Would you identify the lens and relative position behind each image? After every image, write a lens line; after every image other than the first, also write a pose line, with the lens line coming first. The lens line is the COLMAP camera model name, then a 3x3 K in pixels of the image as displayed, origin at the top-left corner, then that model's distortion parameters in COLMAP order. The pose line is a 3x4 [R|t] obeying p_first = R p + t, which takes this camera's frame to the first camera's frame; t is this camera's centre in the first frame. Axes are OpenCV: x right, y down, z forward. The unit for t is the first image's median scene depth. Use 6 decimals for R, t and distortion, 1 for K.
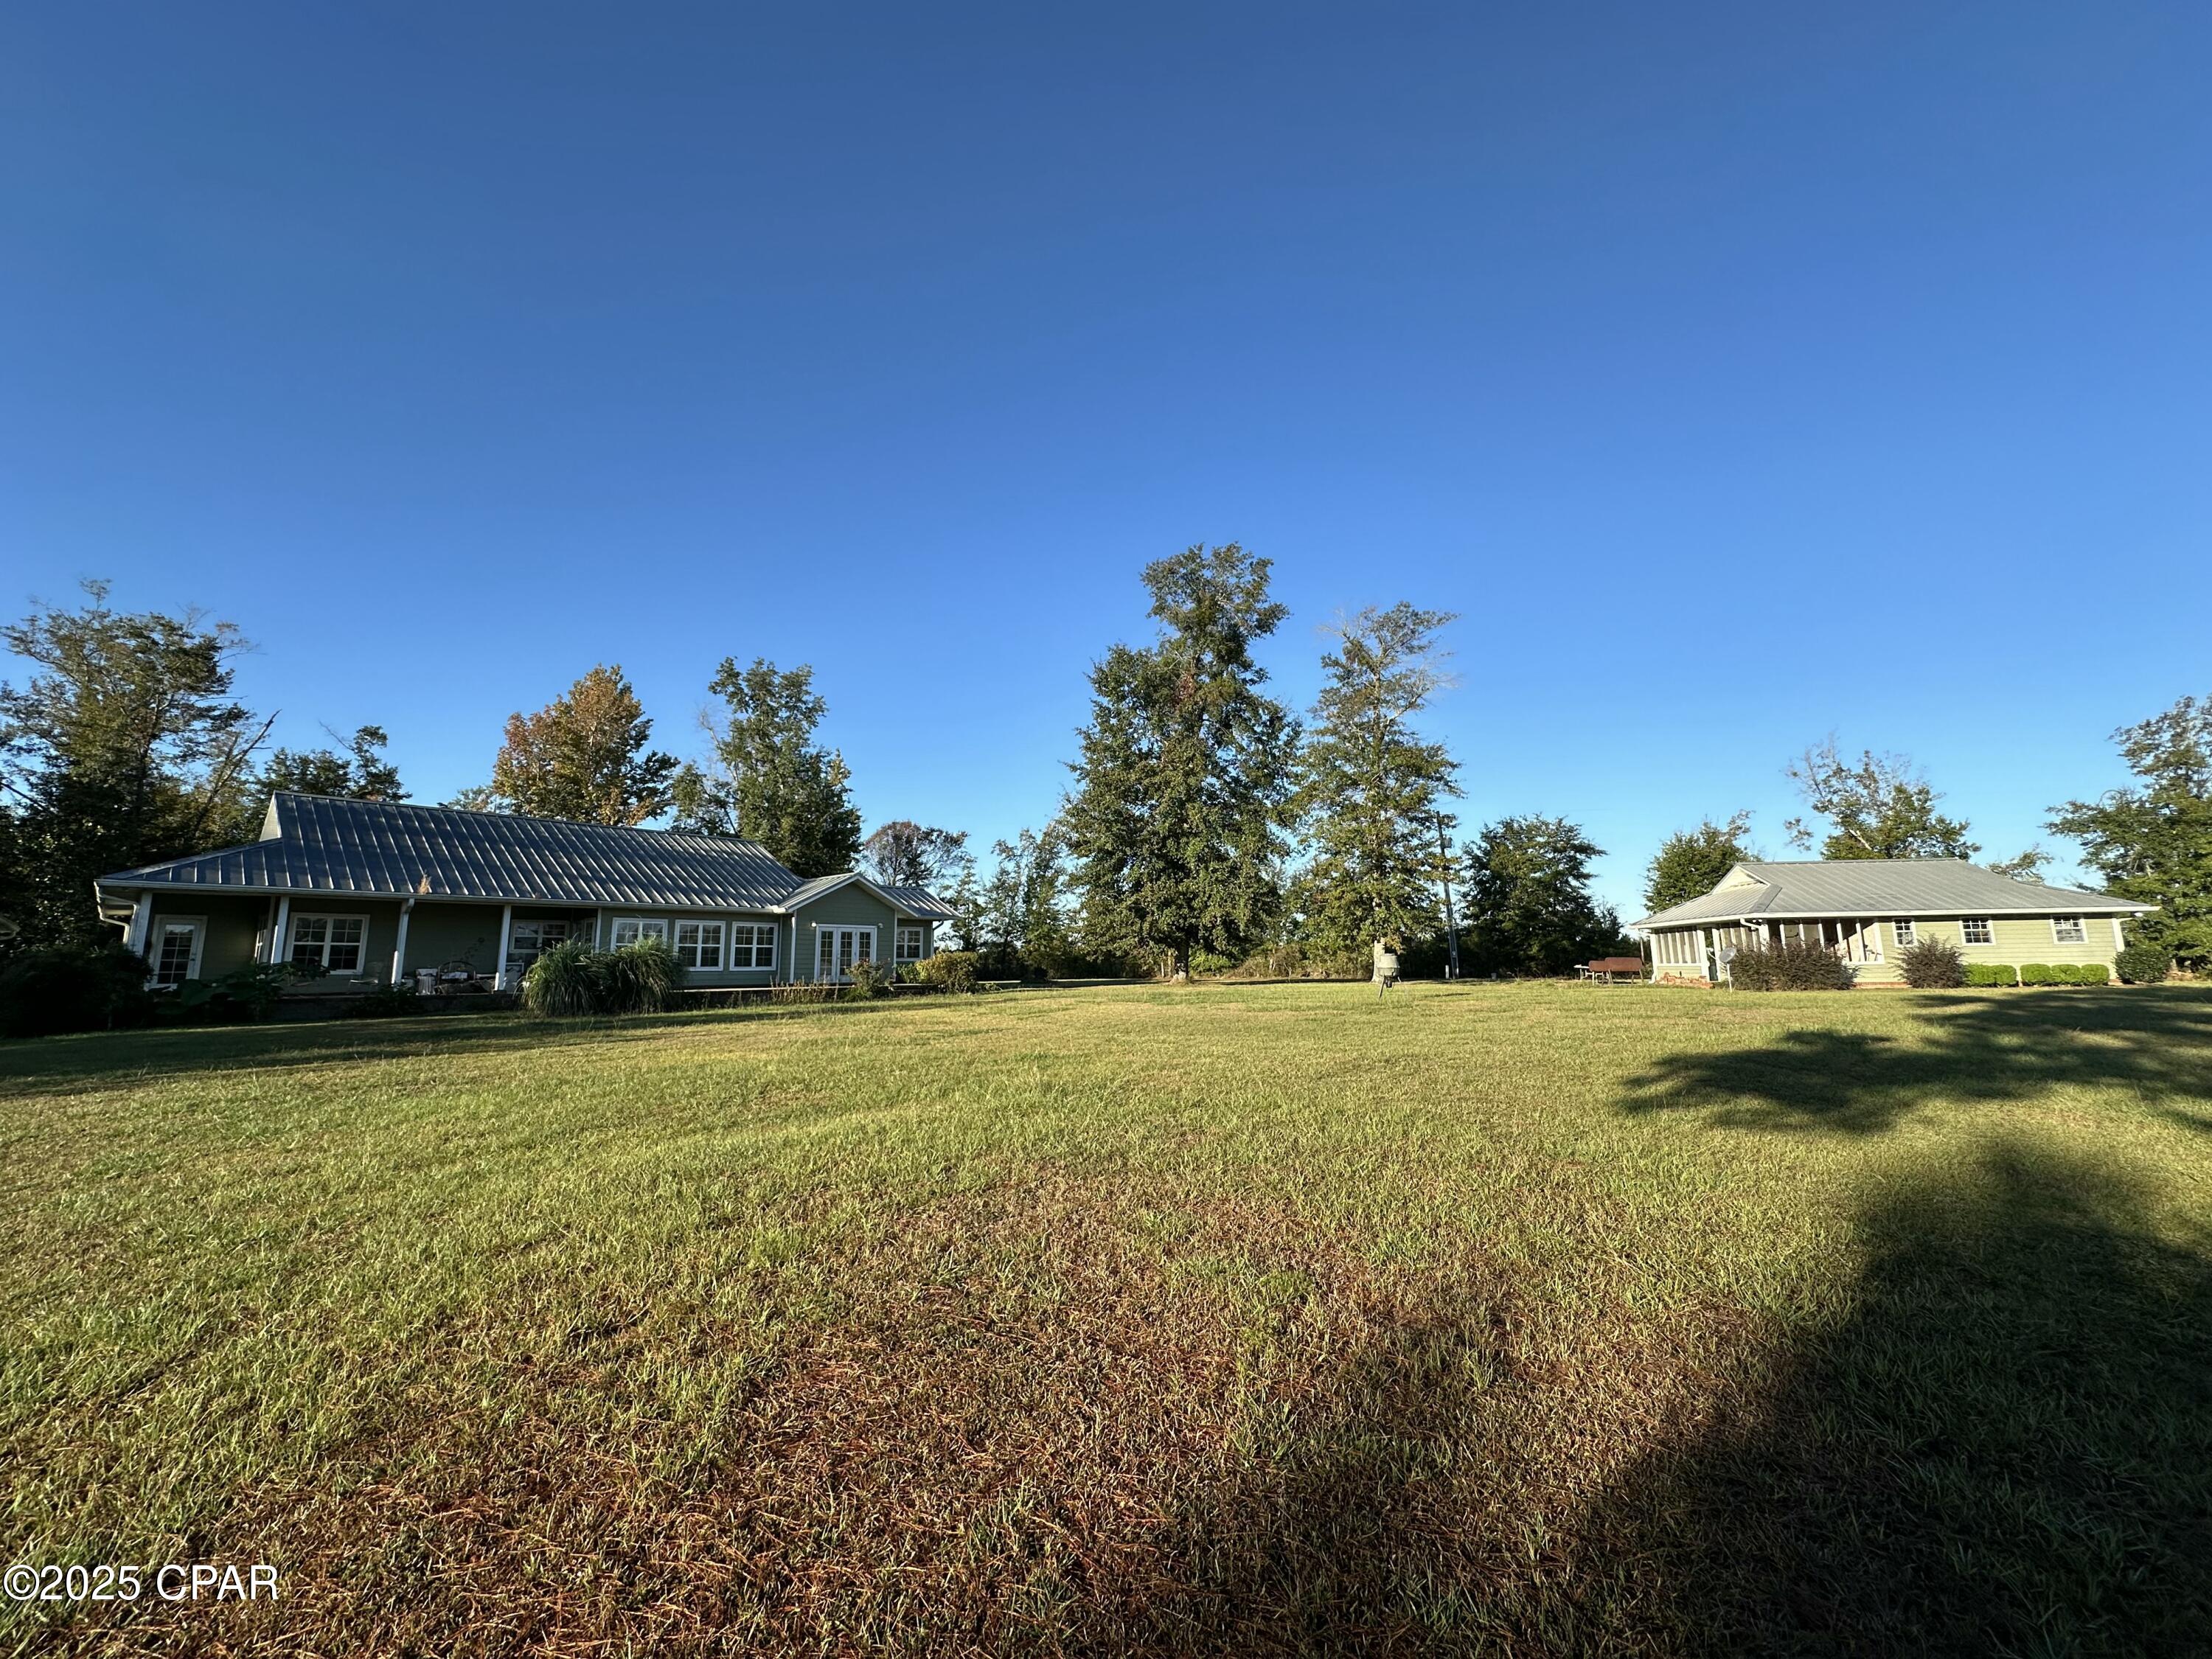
lens RADIAL K [[880.9, 0, 1107.0], [0, 880.9, 827.2], [0, 0, 1]] dist [-0.002453, 0.000510]
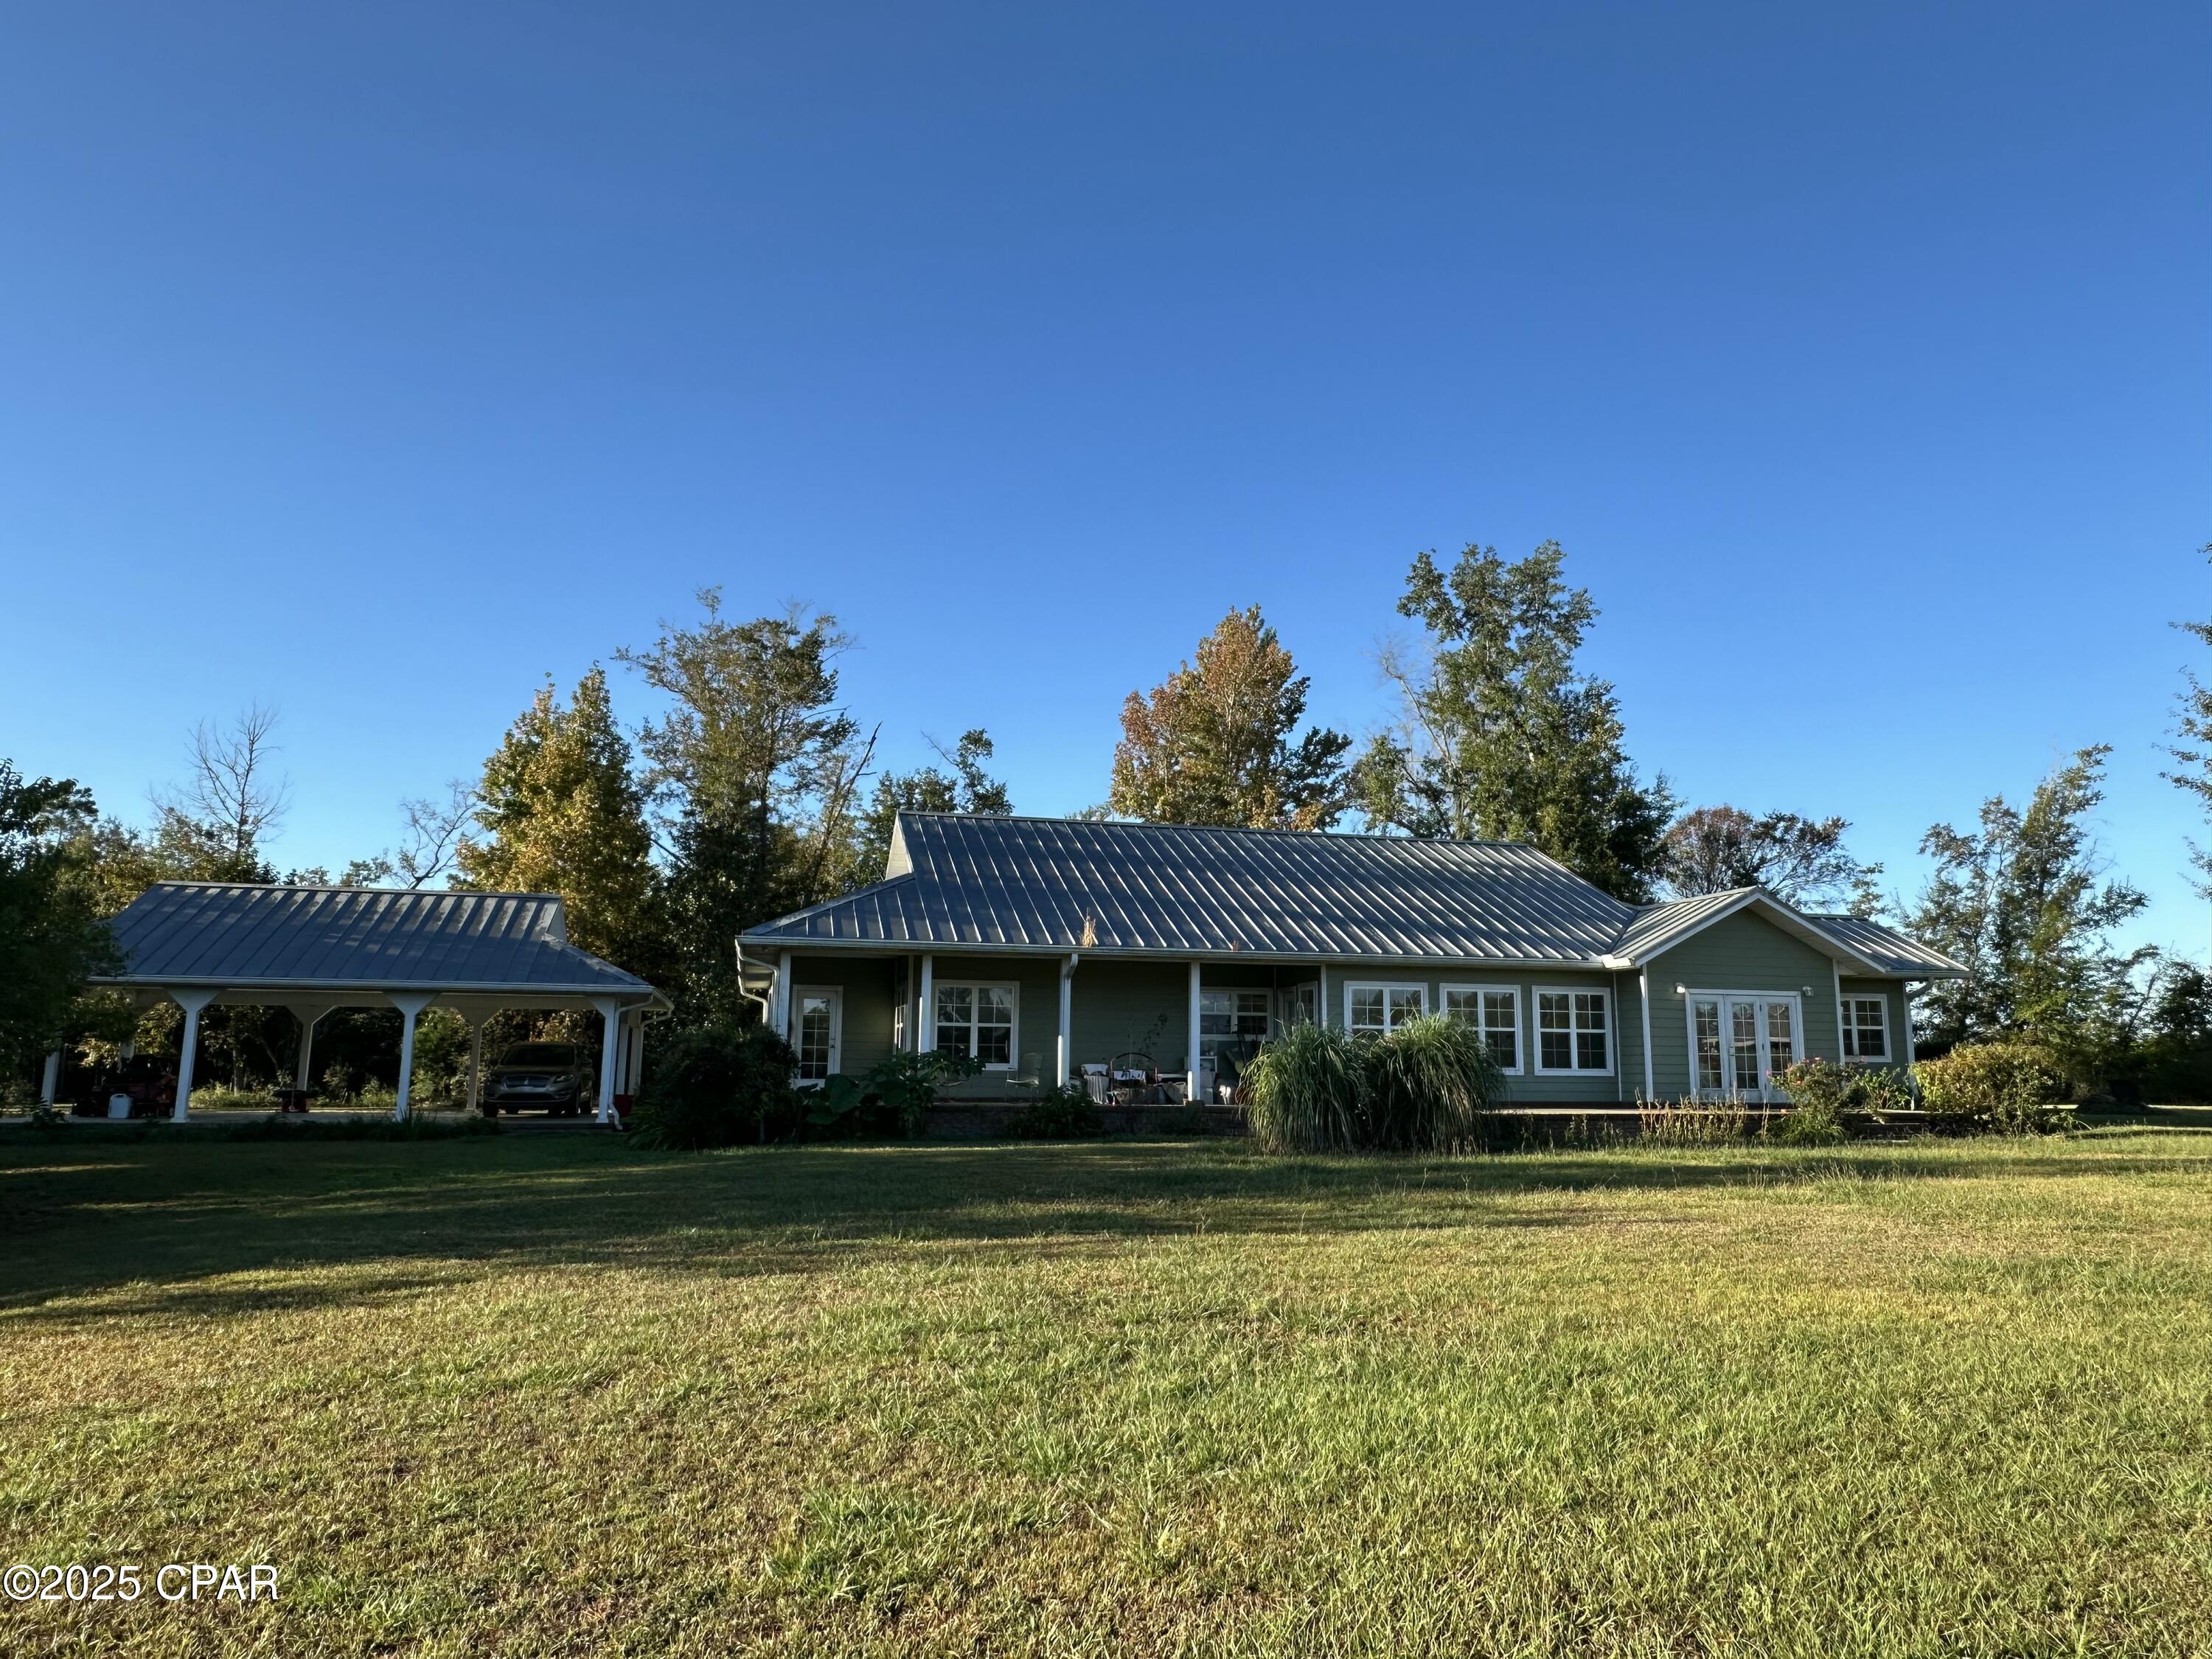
lens RADIAL K [[1415.8, 0, 1106.0], [0, 1415.8, 835.3], [0, 0, 1]] dist [-0.003743, -0.002118]
pose [[0.827617, -0.073599, -0.556446, -0.129497], [0.070607, 0.997142, -0.026873, 0.016466], [0.556834, -0.017048, 0.830449, 0.107330]]
